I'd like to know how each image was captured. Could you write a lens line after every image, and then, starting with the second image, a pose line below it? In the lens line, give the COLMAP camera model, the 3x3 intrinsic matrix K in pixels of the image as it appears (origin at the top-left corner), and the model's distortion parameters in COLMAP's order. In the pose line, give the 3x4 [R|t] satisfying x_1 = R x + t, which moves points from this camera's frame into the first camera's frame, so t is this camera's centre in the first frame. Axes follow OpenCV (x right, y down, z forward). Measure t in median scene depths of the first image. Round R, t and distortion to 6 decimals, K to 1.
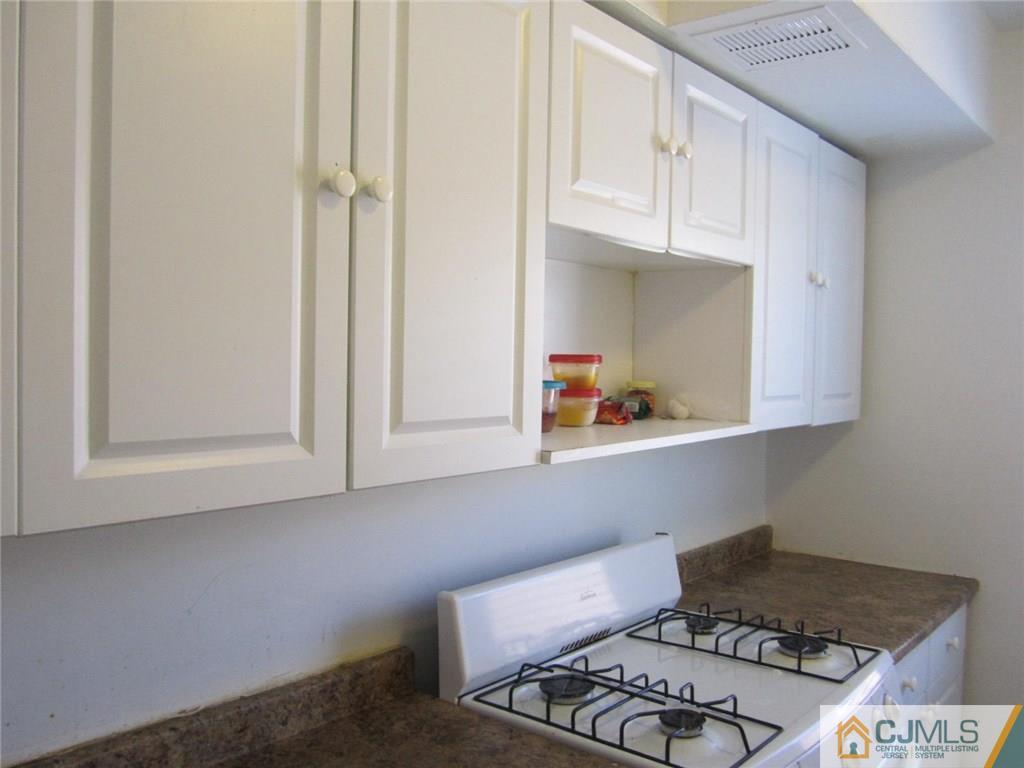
lens RADIAL K [[835.8, 0, 514.8], [0, 835.8, 390.0], [0, 0, 1]] dist [-0.055922, 0.018840]
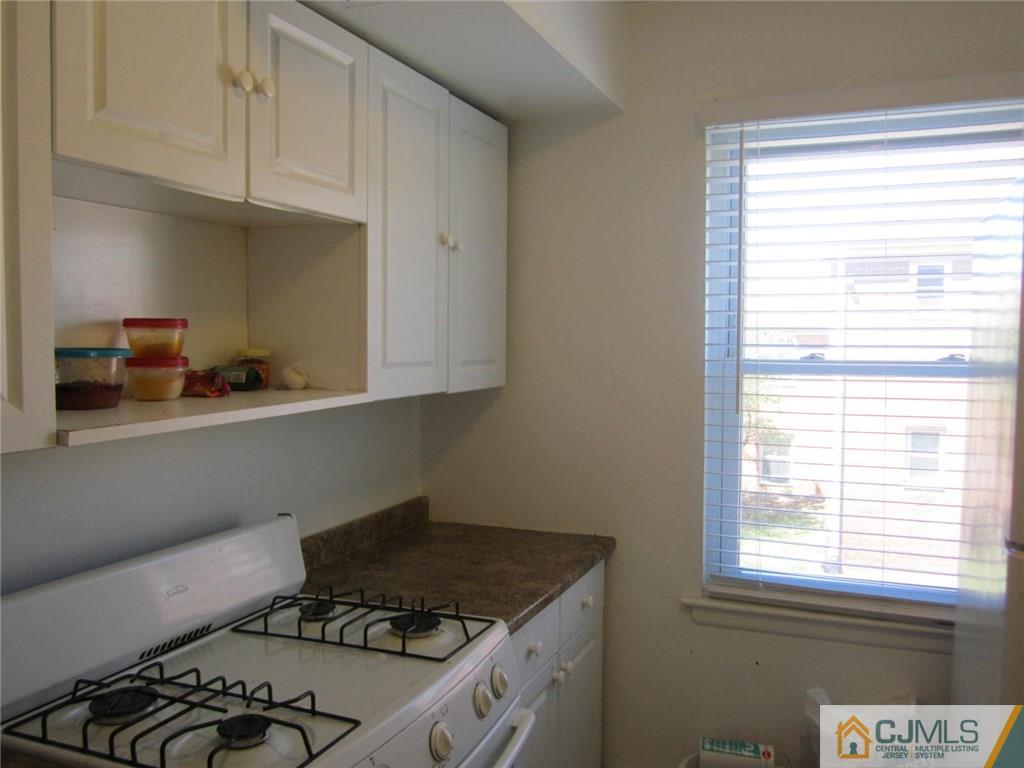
lens RADIAL K [[835.8, 0, 513.5], [0, 835.8, 390.4], [0, 0, 1]] dist [-0.055922, 0.018840]
pose [[0.949939, -0.026858, 0.311278, 0.155885], [0.016745, 0.999243, 0.035118, 0.008482], [-0.311985, -0.028148, 0.949670, 0.059859]]
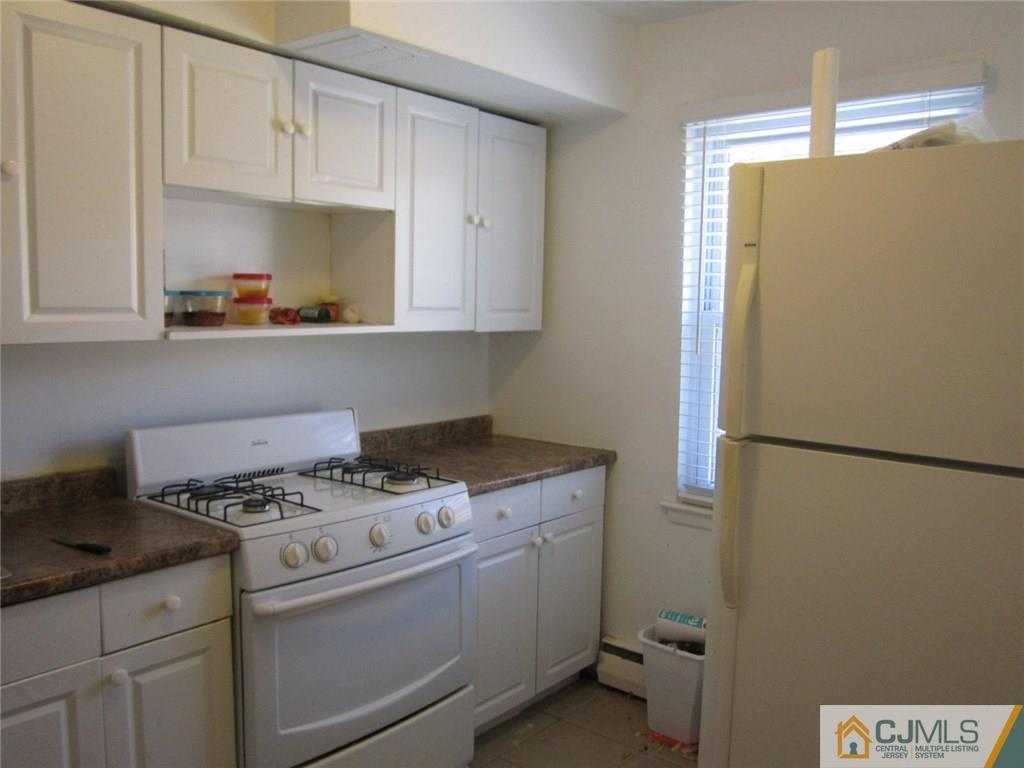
lens RADIAL K [[835.8, 0, 519.1], [0, 835.8, 394.8], [0, 0, 1]] dist [-0.055922, 0.018840]
pose [[0.999841, 0.006555, 0.016611, 0.498172], [-0.007829, 0.996933, 0.077866, 0.048071], [-0.016049, -0.077983, 0.996825, -0.420045]]
